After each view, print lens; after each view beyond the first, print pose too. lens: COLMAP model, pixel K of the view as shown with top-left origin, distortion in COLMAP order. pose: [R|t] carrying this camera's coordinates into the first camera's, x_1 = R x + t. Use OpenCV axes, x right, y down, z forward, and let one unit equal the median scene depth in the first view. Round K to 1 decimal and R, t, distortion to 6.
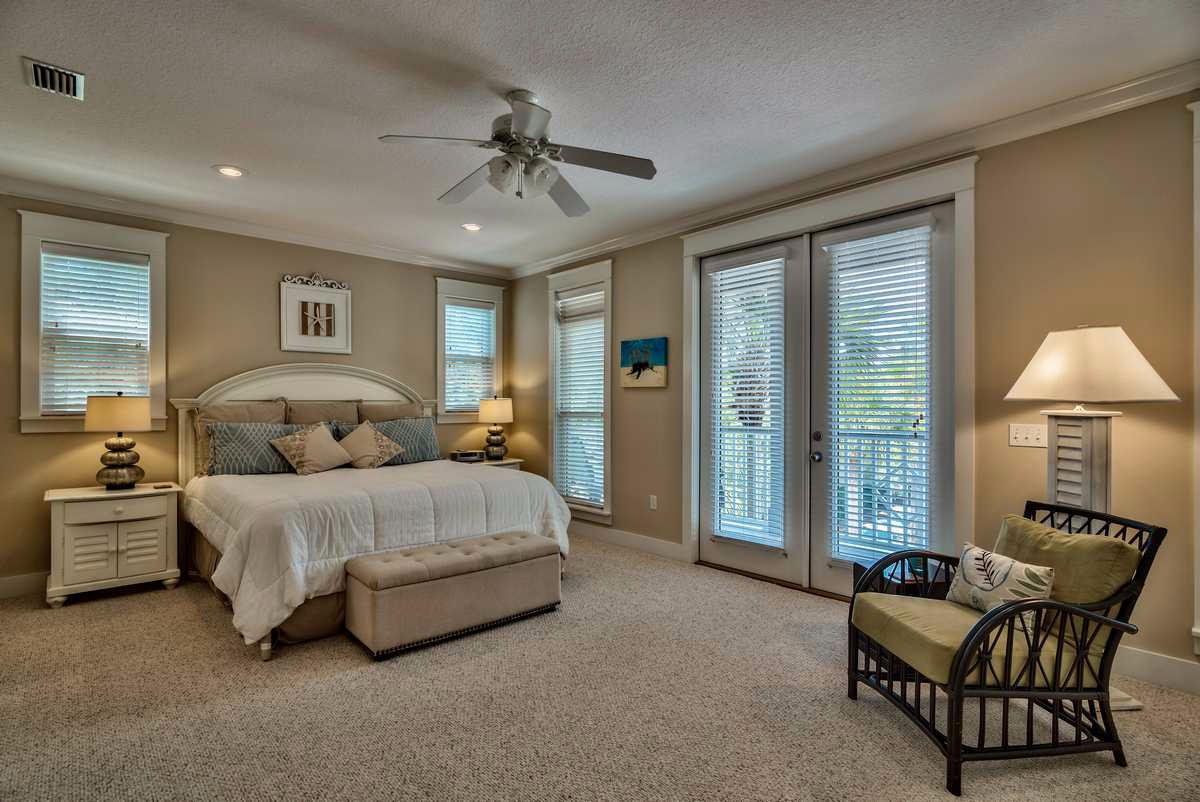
lens RADIAL K [[594.3, 0, 606.8], [0, 594.3, 405.1], [0, 0, 1]] dist [-0.001096, -0.002535]
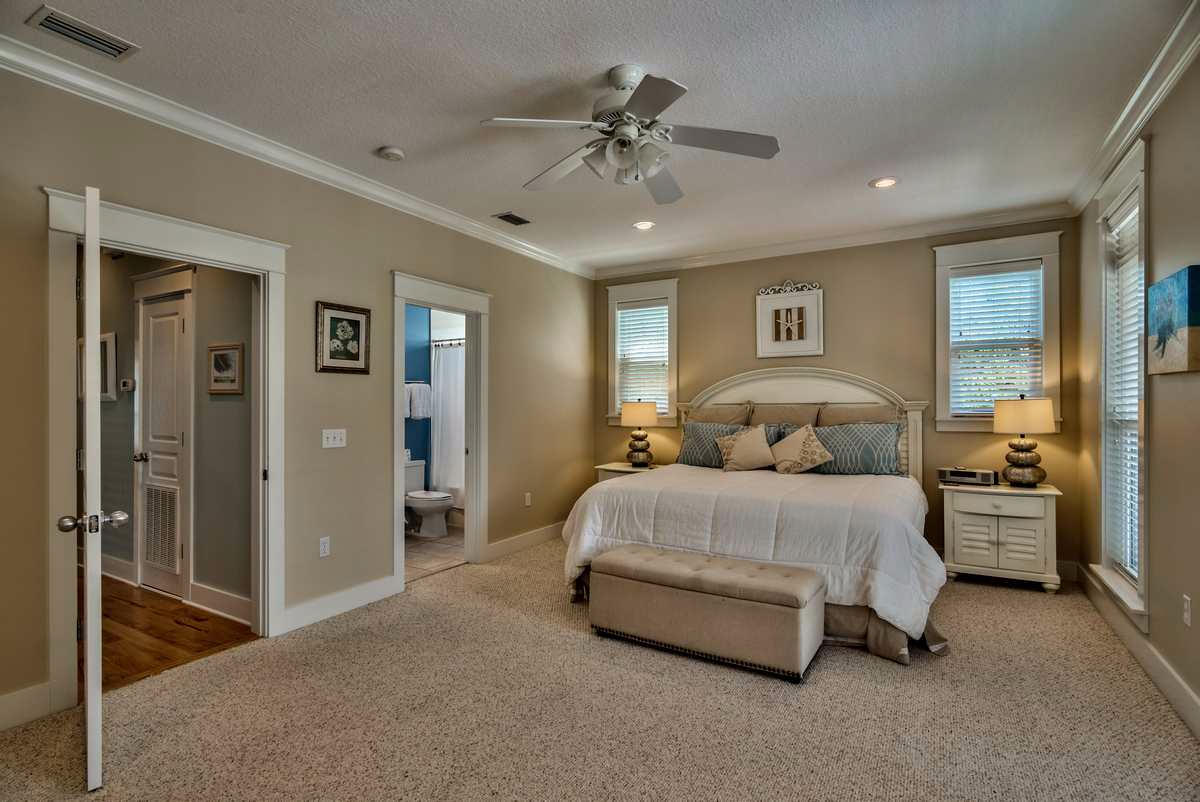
lens RADIAL K [[594.3, 0, 599.1], [0, 594.3, 403.5], [0, 0, 1]] dist [-0.001096, -0.002535]
pose [[0.260730, -0.005258, -0.965397, 0.421363], [-0.000617, 0.999984, -0.005613, -0.001751], [0.965411, 0.002059, 0.260723, 0.418410]]
